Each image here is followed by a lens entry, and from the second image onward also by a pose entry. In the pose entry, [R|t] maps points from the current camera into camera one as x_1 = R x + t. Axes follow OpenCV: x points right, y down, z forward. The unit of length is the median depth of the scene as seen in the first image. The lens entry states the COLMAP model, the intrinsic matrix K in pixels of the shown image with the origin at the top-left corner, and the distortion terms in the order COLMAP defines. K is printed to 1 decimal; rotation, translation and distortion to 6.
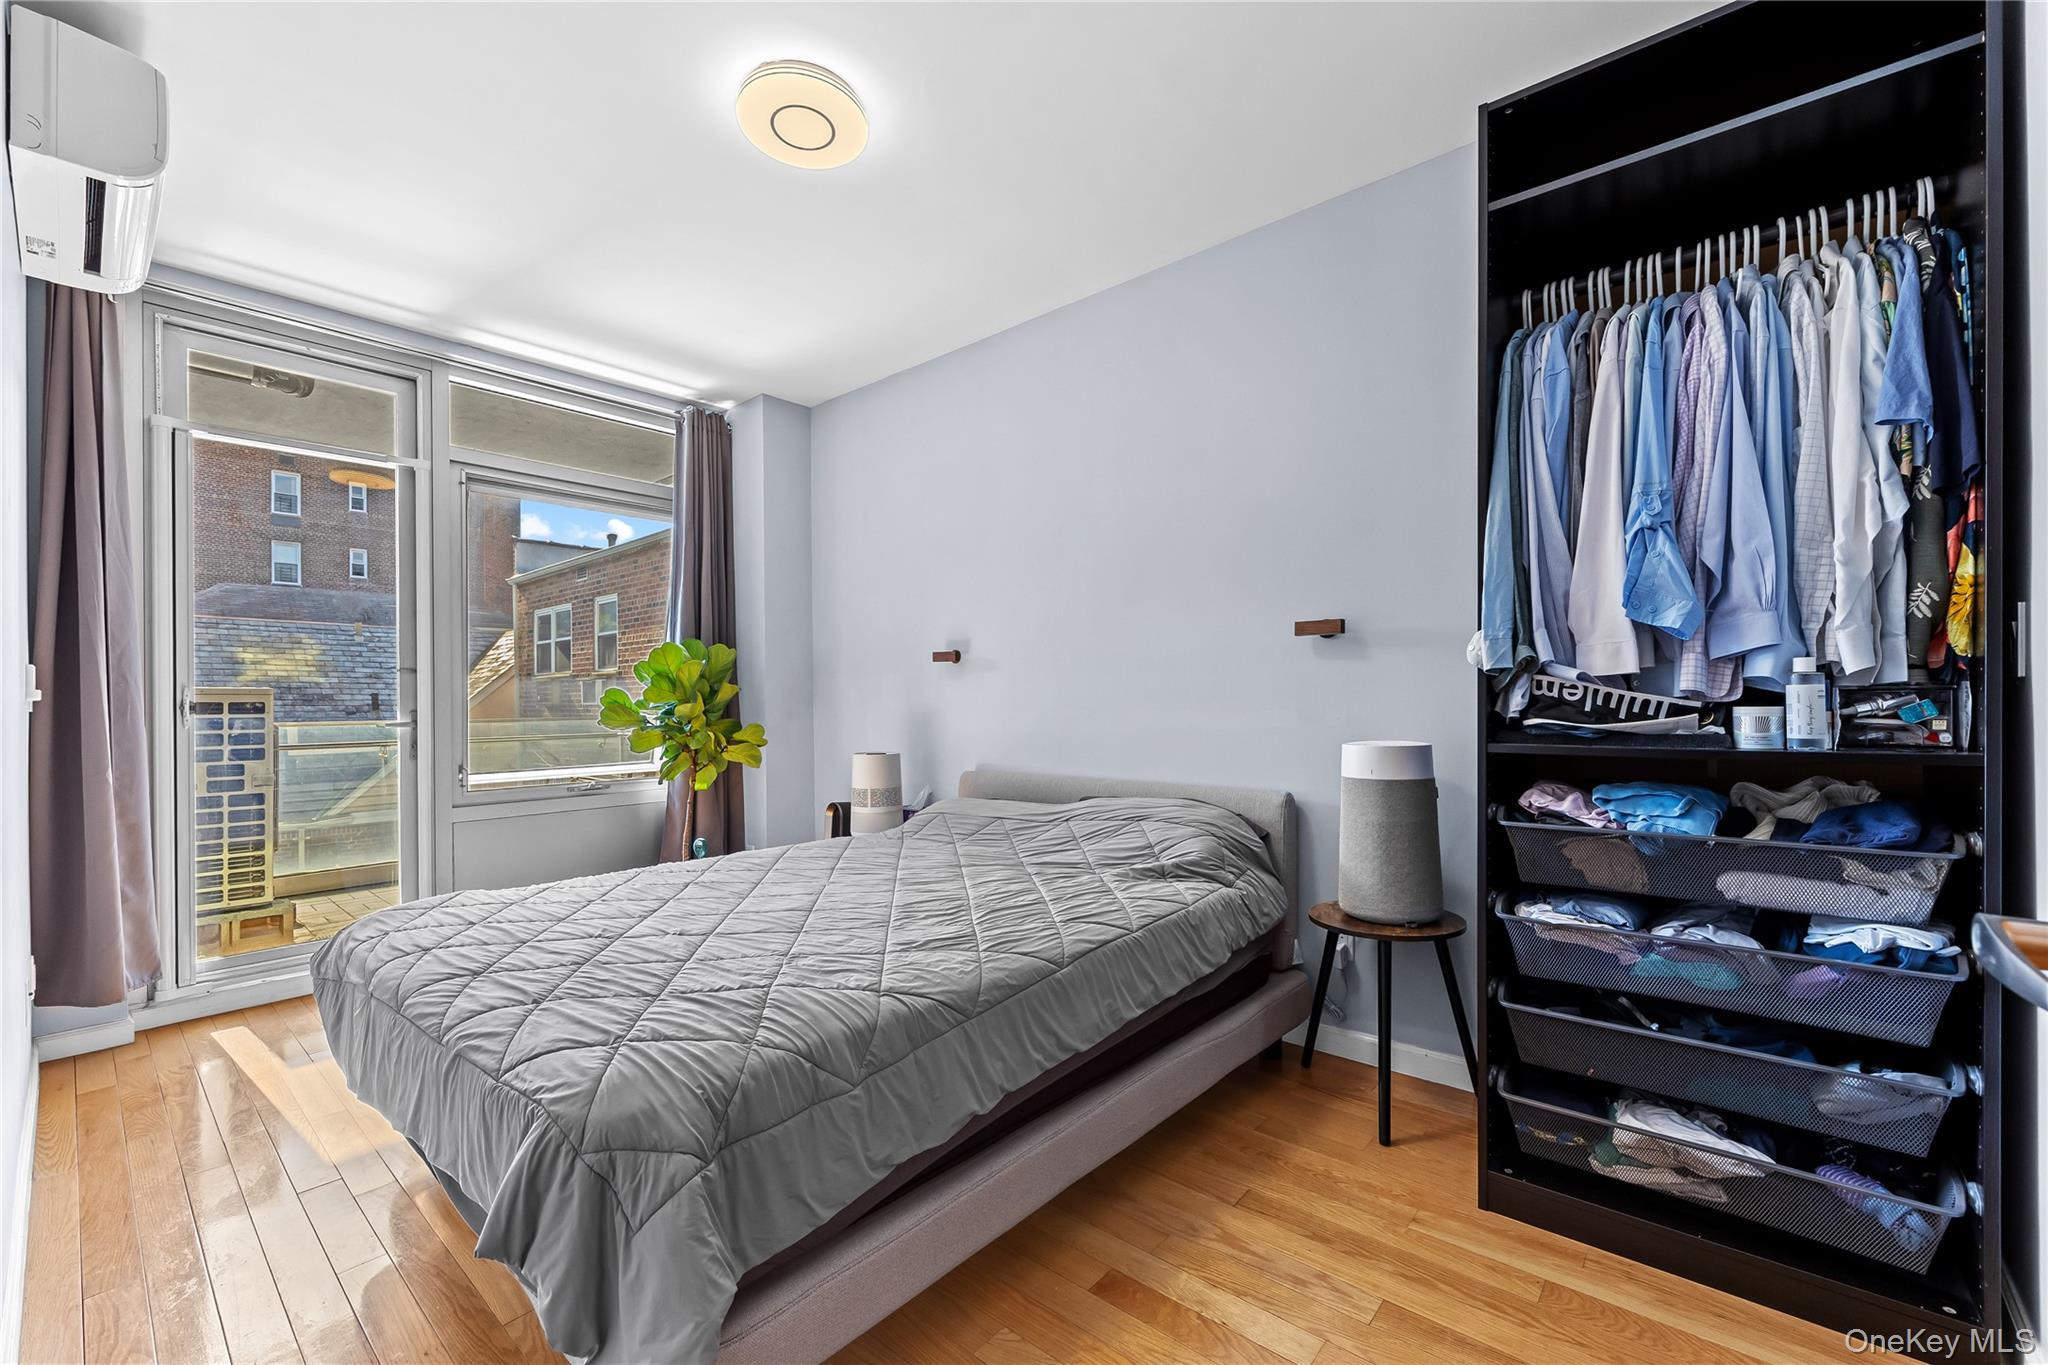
lens RADIAL K [[857.2, 0, 1027.3], [0, 857.2, 699.5], [0, 0, 1]] dist [-0.001549, -0.000133]
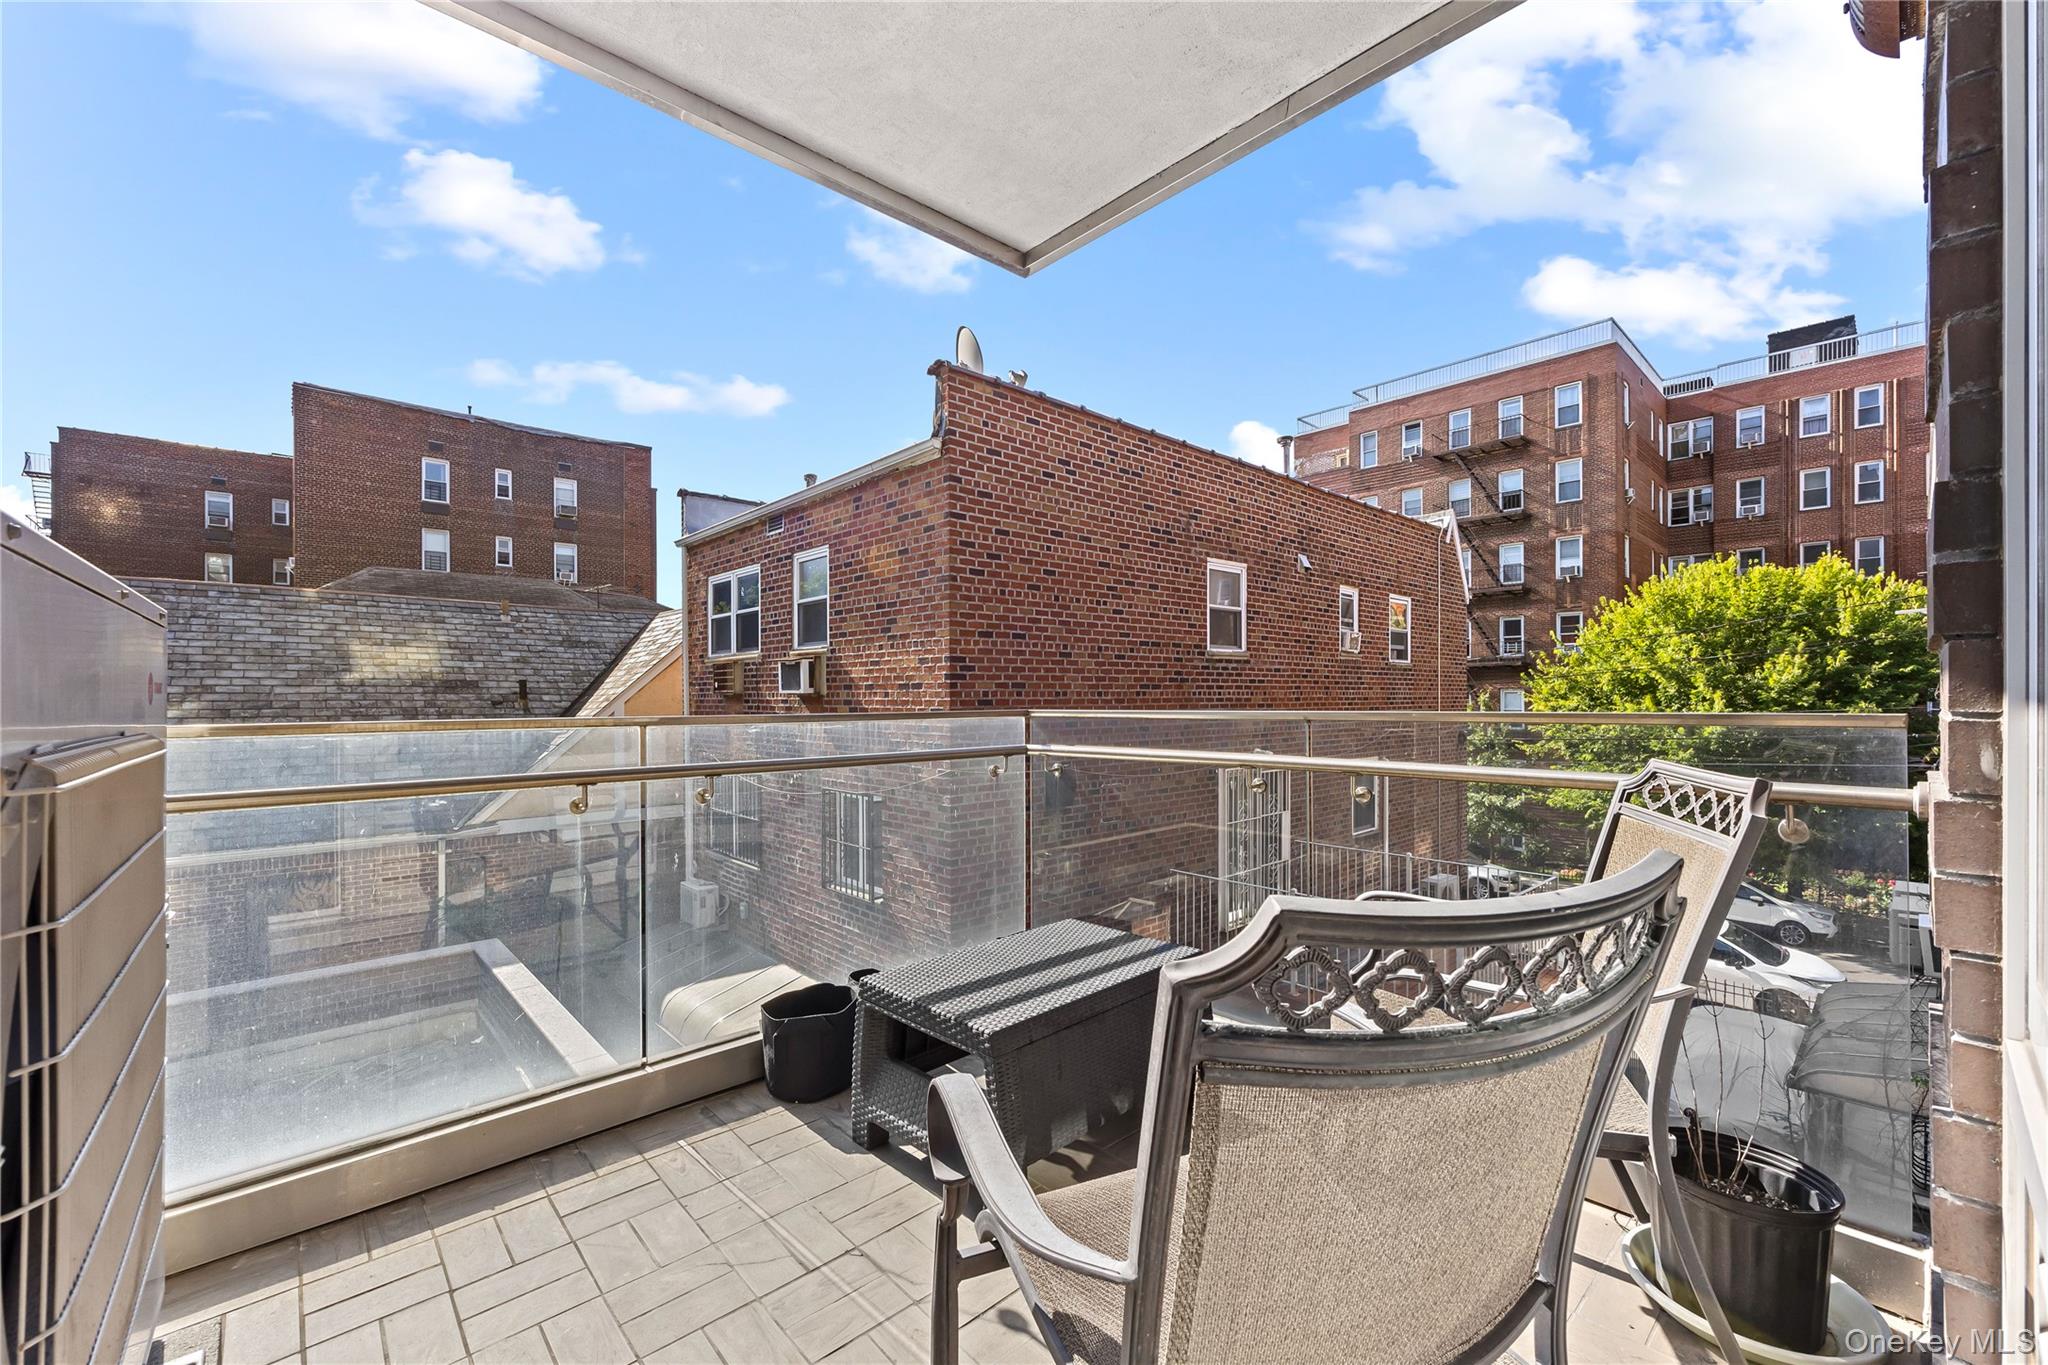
lens RADIAL K [[836.7, 0, 1029.9], [0, 836.7, 691.2], [0, 0, 1]] dist [0.000166, 0.000119]
pose [[0.995001, 0.003898, -0.099794, -0.191555], [-0.004060, 0.999991, -0.001421, 0.003825], [0.099787, 0.001819, 0.995007, 0.240244]]
